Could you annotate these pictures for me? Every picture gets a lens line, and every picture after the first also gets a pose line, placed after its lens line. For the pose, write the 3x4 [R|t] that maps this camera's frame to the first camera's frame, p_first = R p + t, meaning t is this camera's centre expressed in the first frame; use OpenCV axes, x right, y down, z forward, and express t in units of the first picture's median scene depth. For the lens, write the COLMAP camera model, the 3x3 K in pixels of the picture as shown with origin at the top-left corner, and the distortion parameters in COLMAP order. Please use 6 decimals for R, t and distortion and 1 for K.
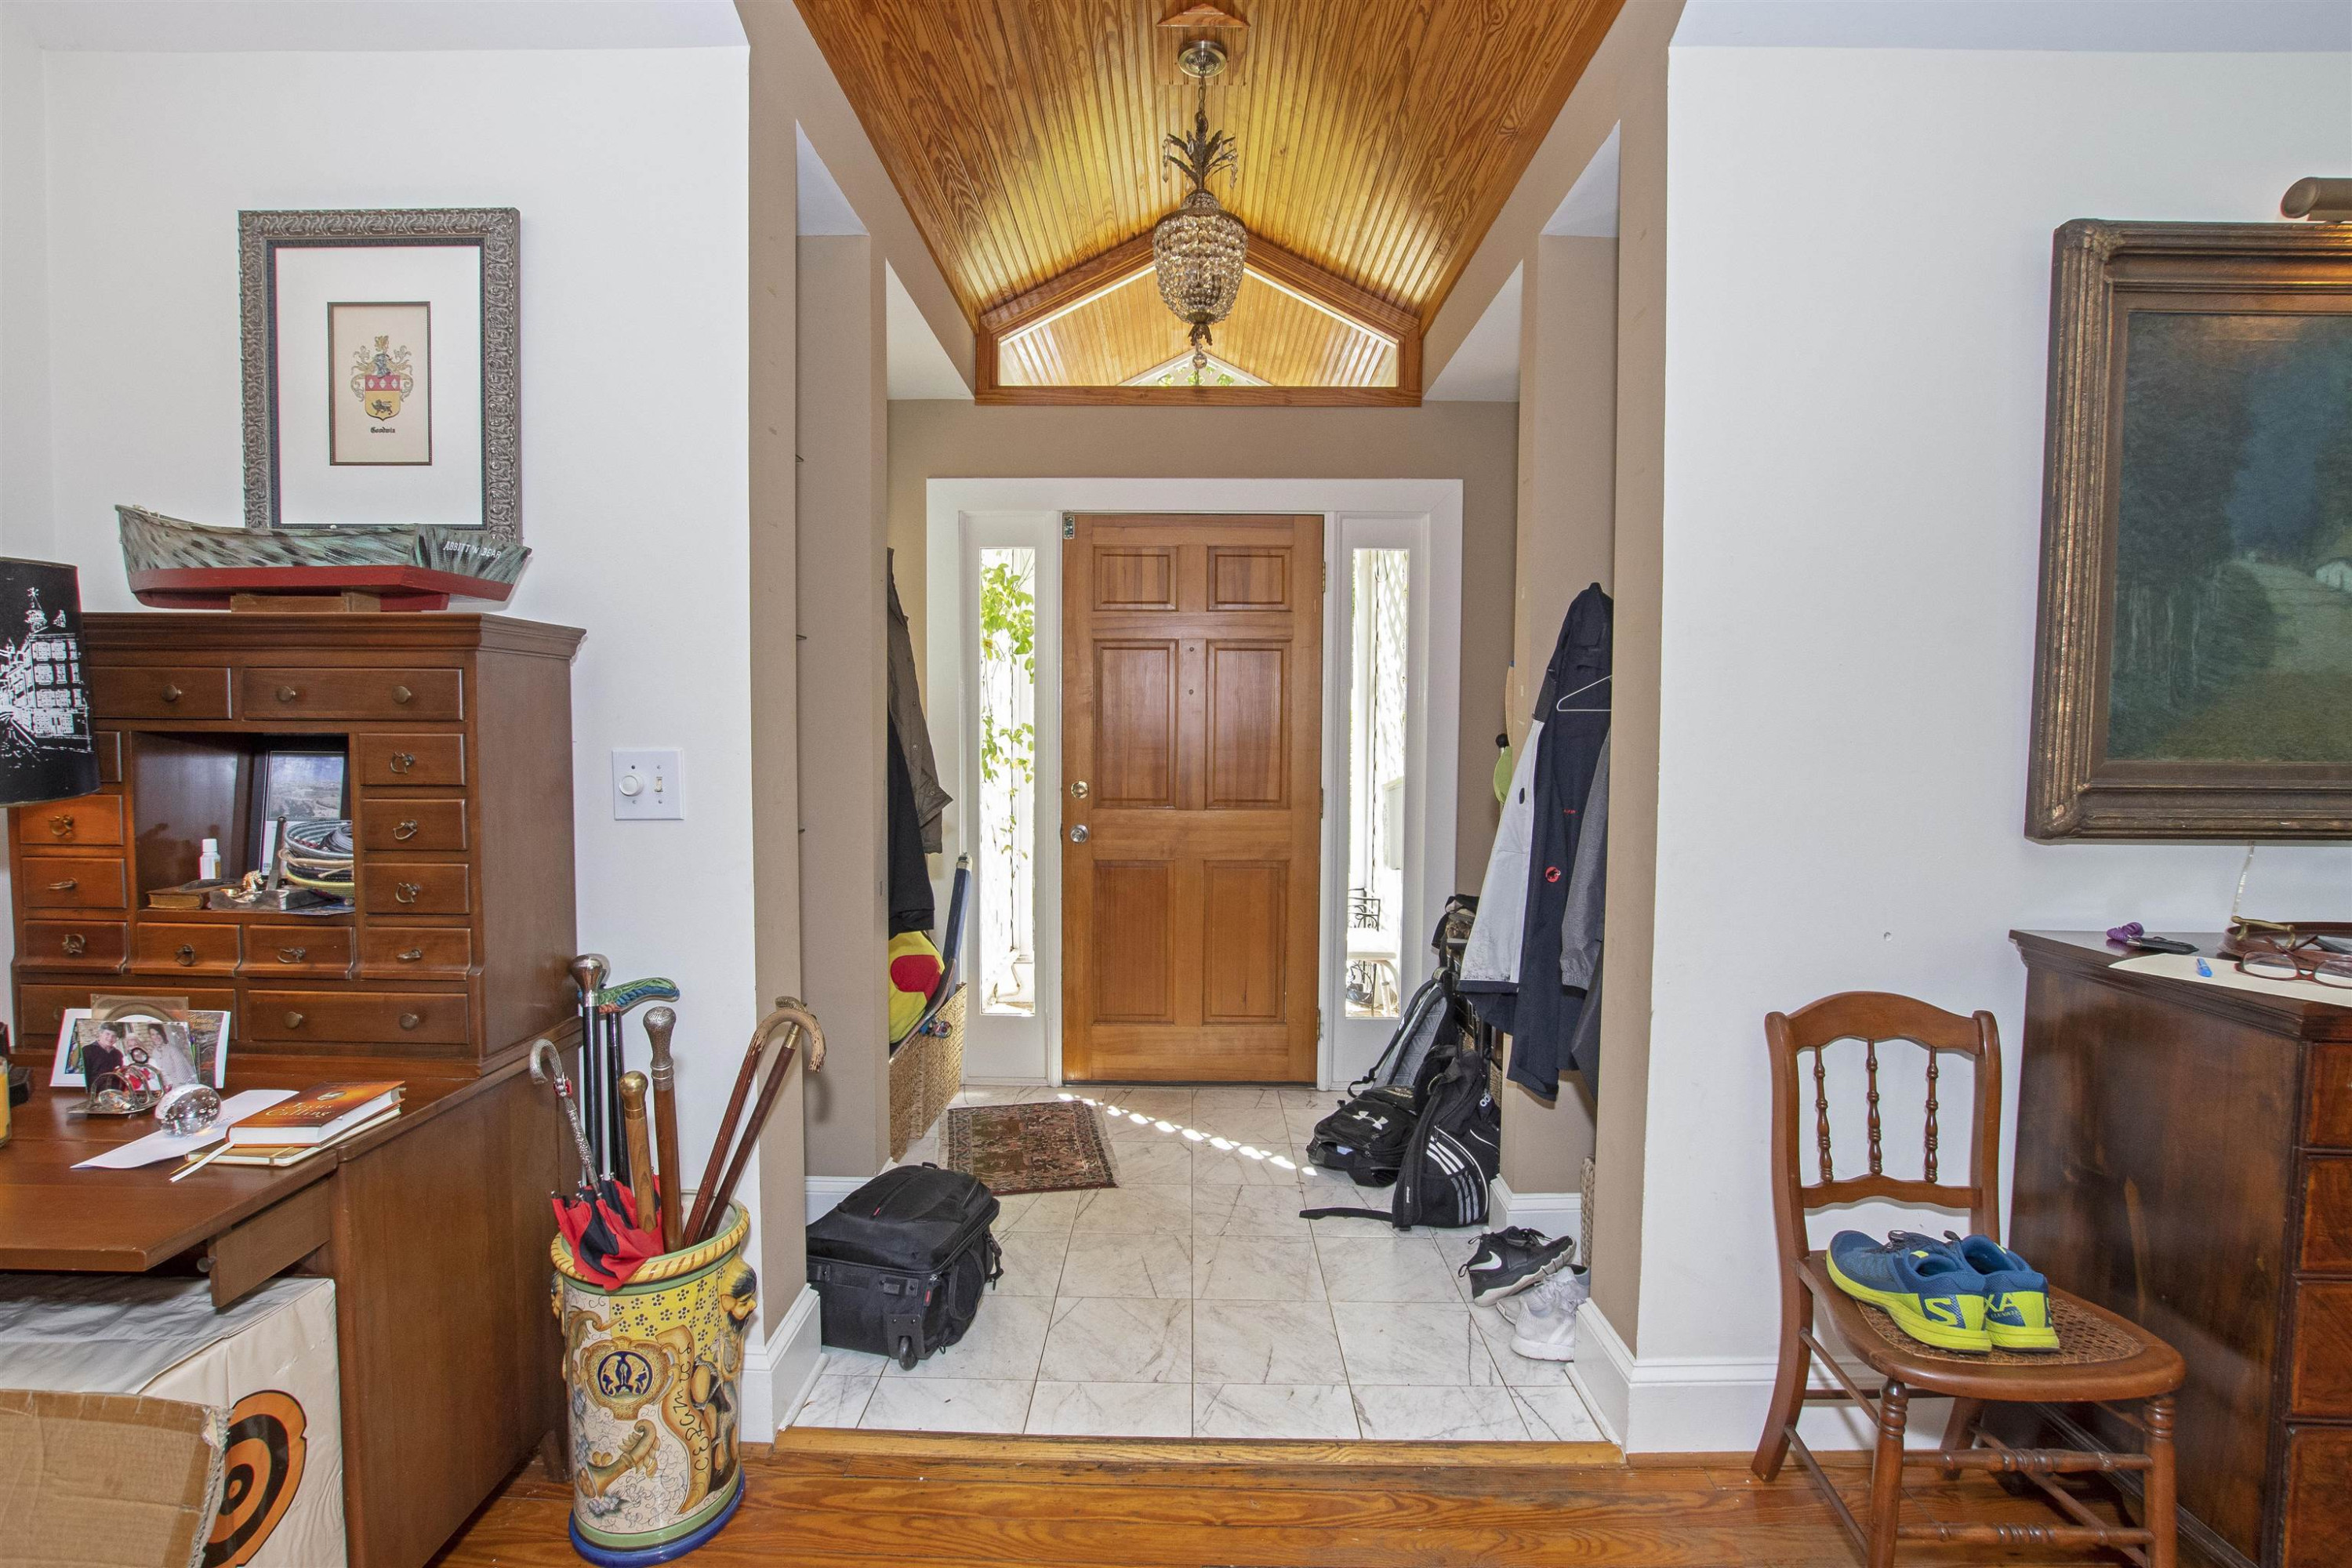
lens RADIAL K [[1031.3, 0, 1164.5], [0, 1031.3, 782.1], [0, 0, 1]] dist [-0.023897, 0.001492]
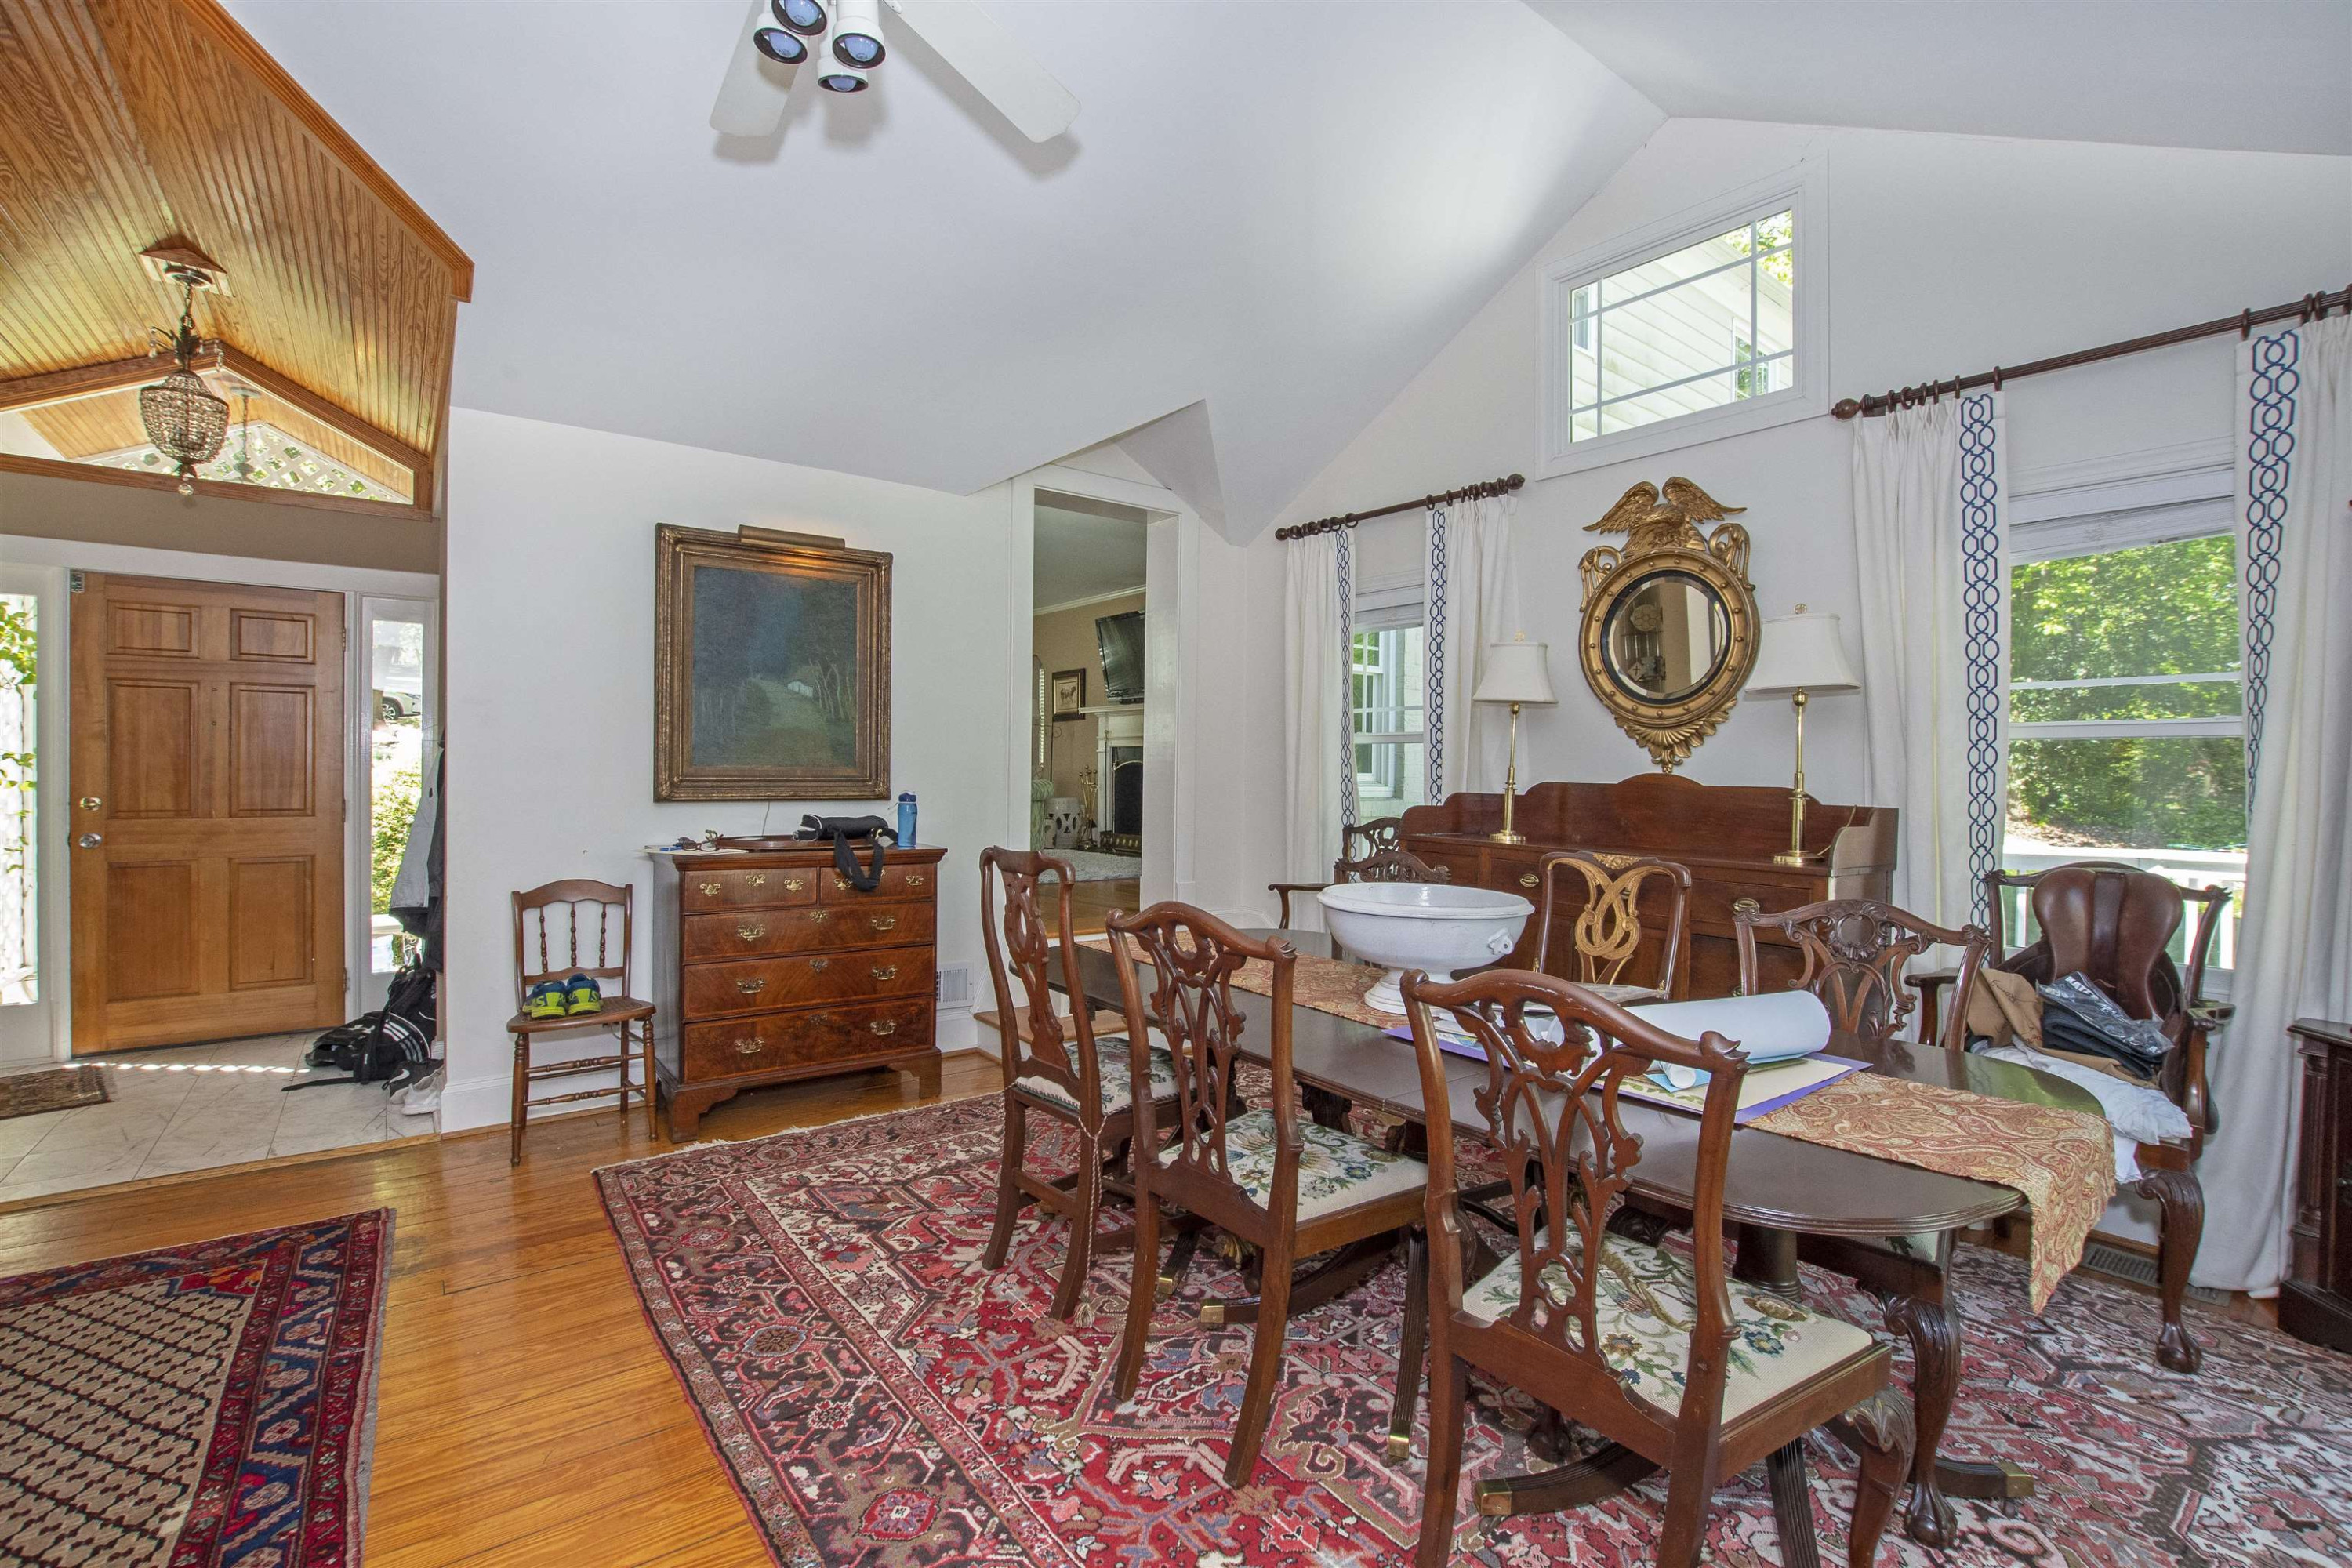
lens RADIAL K [[1031.3, 0, 1175.2], [0, 1031.3, 784.8], [0, 0, 1]] dist [-0.023897, 0.001492]
pose [[0.786630, -0.006604, 0.617389, 0.187086], [0.029123, 0.999227, -0.026419, 0.052761], [-0.616737, 0.038762, 0.786214, -0.679442]]
